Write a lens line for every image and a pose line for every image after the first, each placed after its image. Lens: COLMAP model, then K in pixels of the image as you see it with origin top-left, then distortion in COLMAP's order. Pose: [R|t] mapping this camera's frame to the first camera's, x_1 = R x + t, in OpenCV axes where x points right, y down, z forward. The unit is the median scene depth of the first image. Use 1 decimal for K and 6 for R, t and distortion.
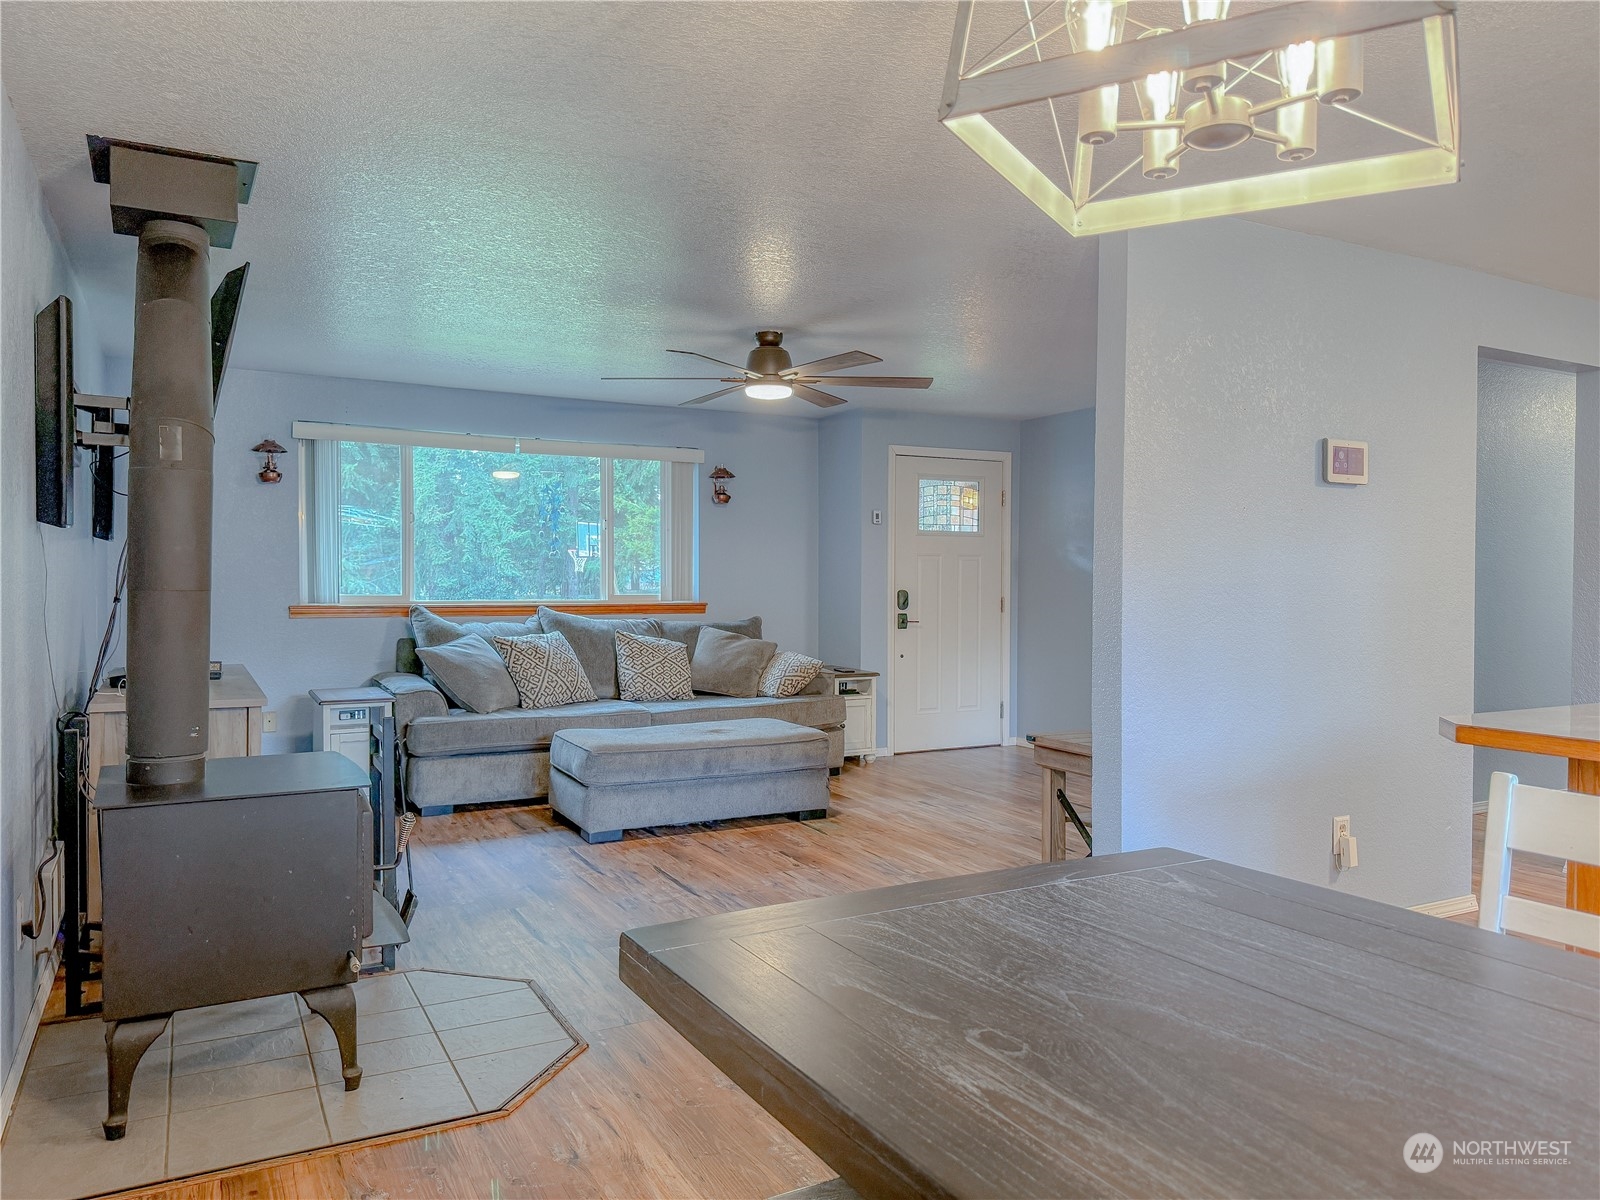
lens RADIAL K [[1131.5, 0, 800.0], [0, 1131.5, 600.0], [0, 0, 1]] dist [0.038860, -0.002431]
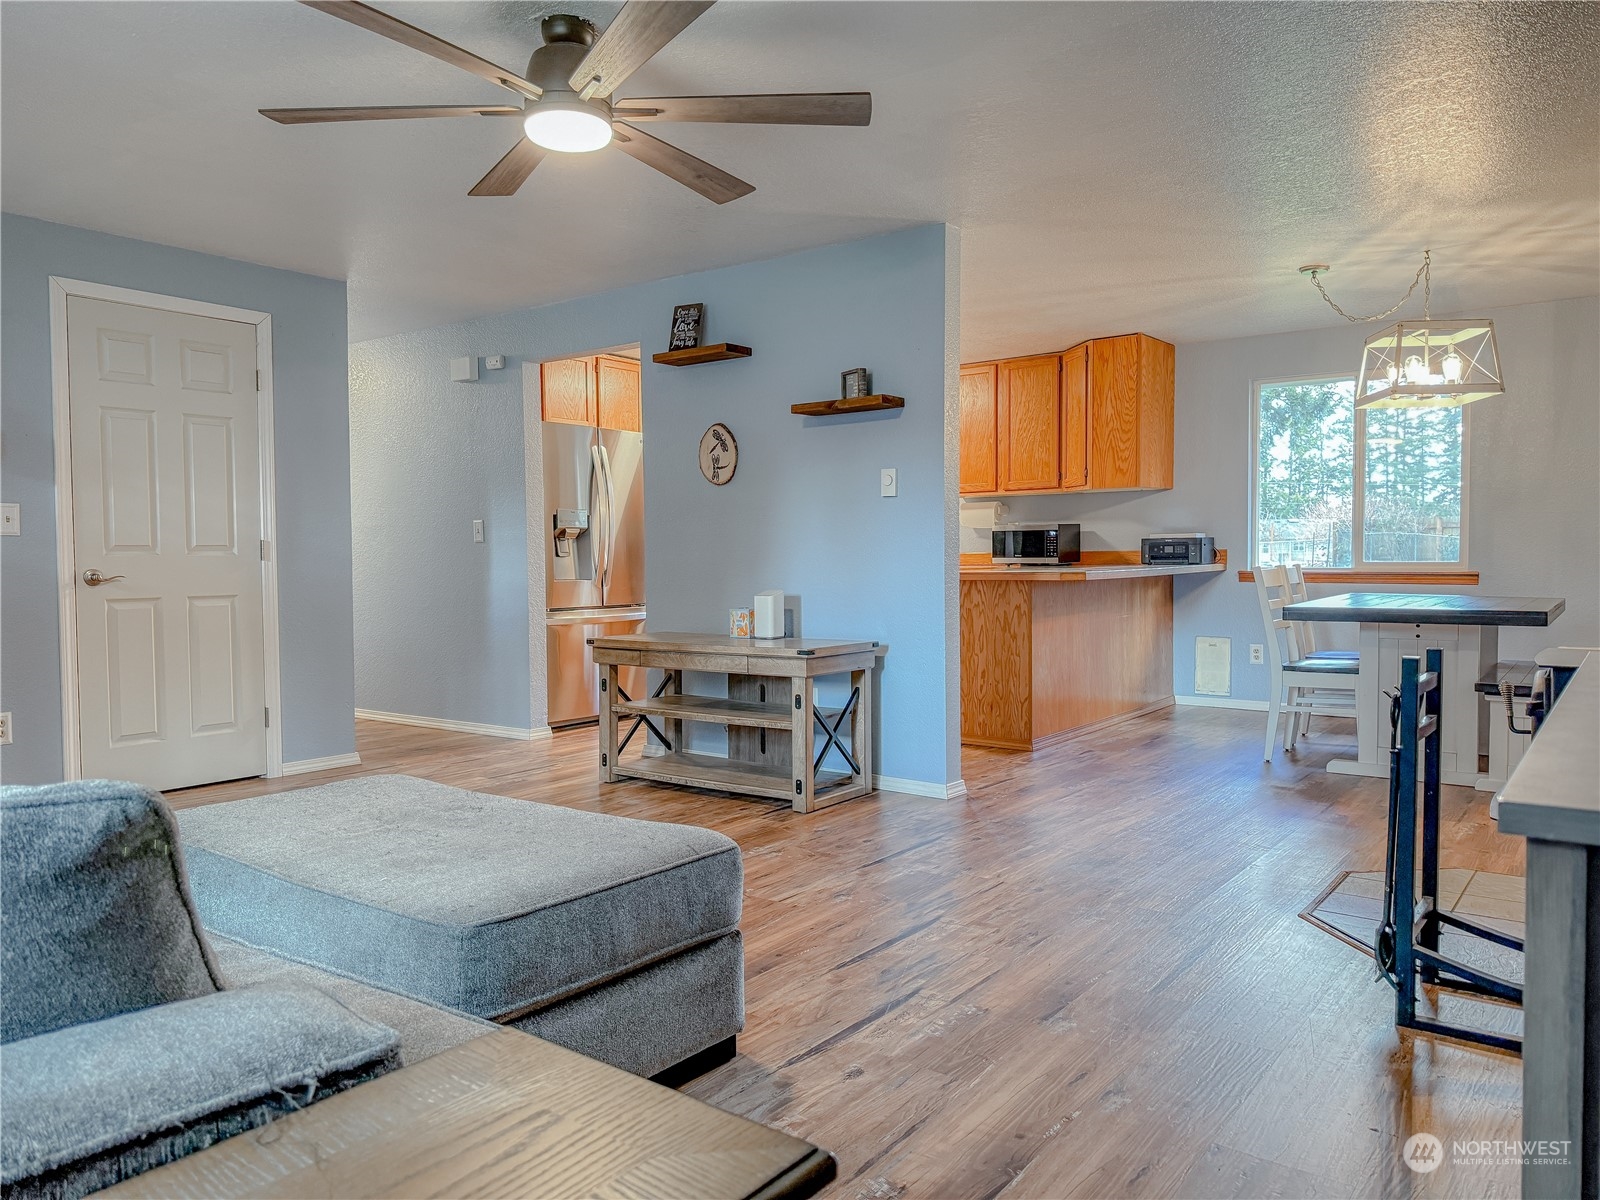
lens RADIAL K [[1131.5, 0, 800.0], [0, 1131.5, 600.0], [0, 0, 1]] dist [0.038860, -0.002431]
pose [[-0.408780, -0.041376, 0.911695, -0.672554], [0.034514, 0.997556, 0.060748, 0.011011], [-0.911980, 0.056299, -0.406353, 1.299589]]
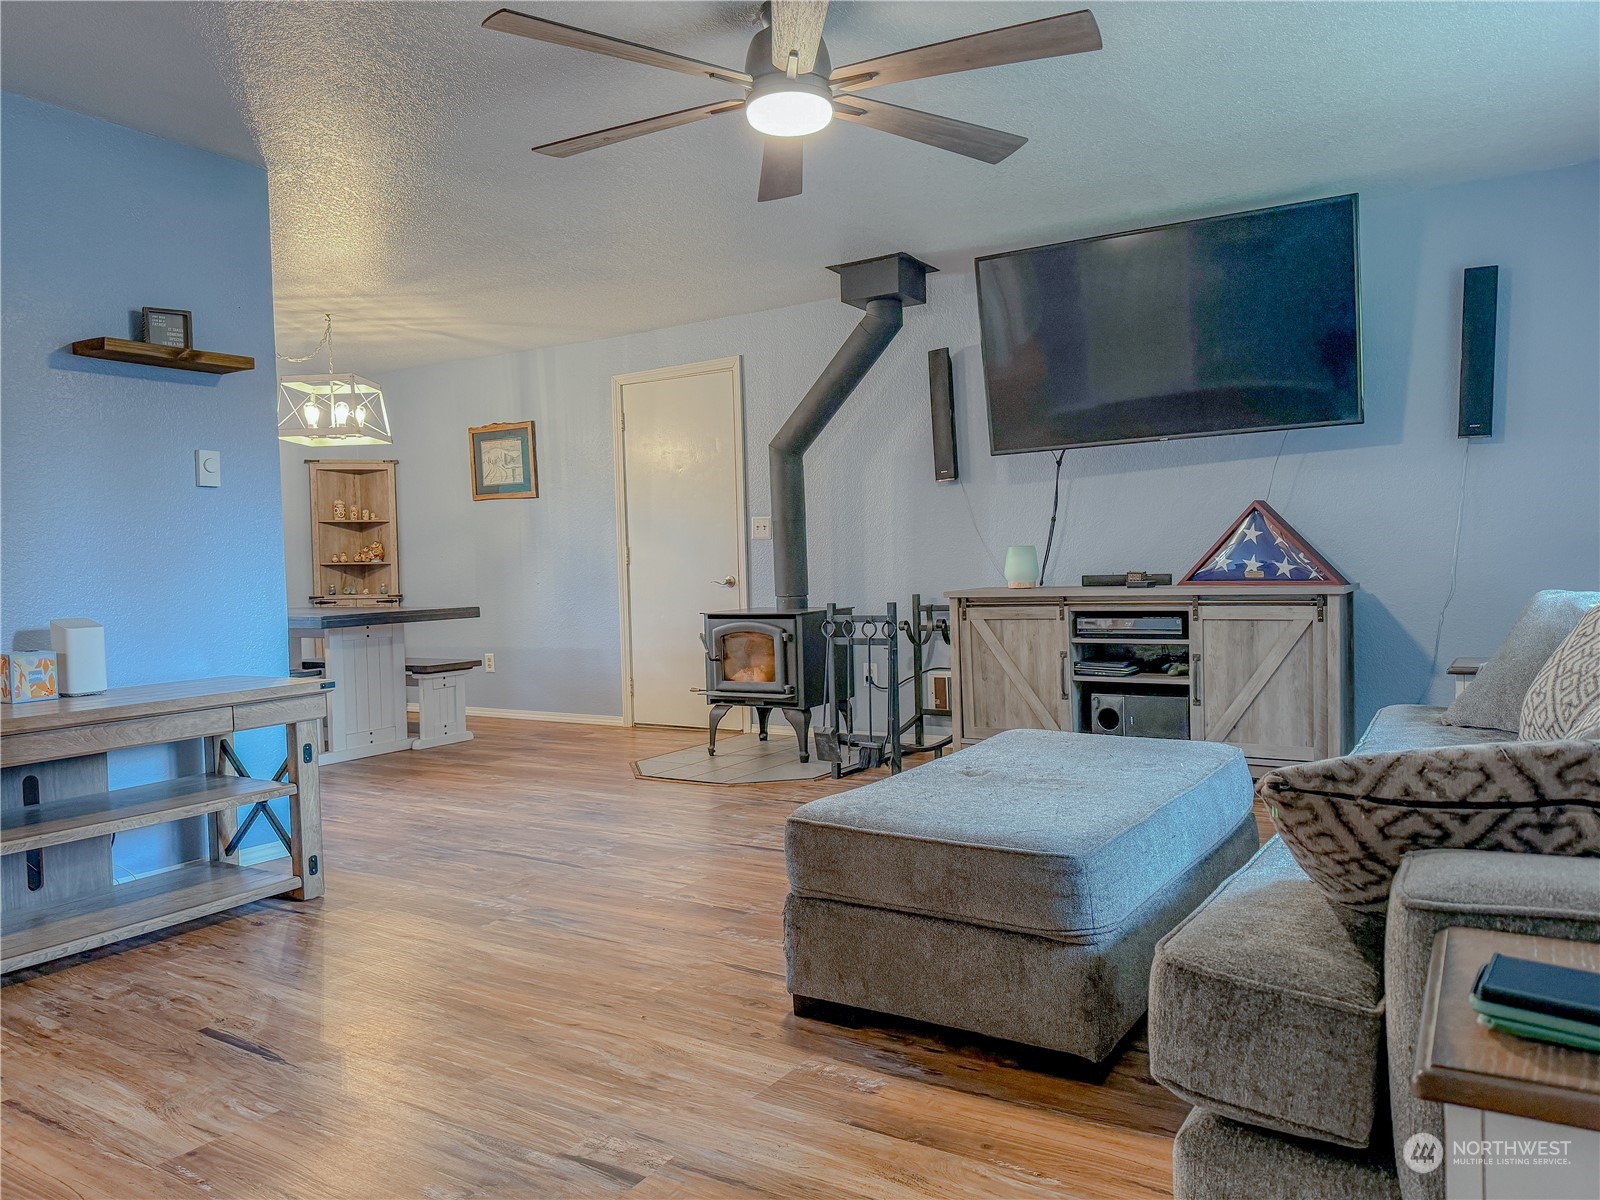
lens RADIAL K [[1131.5, 0, 800.0], [0, 1131.5, 600.0], [0, 0, 1]] dist [0.038860, -0.002431]
pose [[-0.875249, 0.034042, -0.482474, 0.273884], [0.004803, 0.998083, 0.061709, 0.014182], [0.483650, 0.051693, -0.873734, 1.704678]]
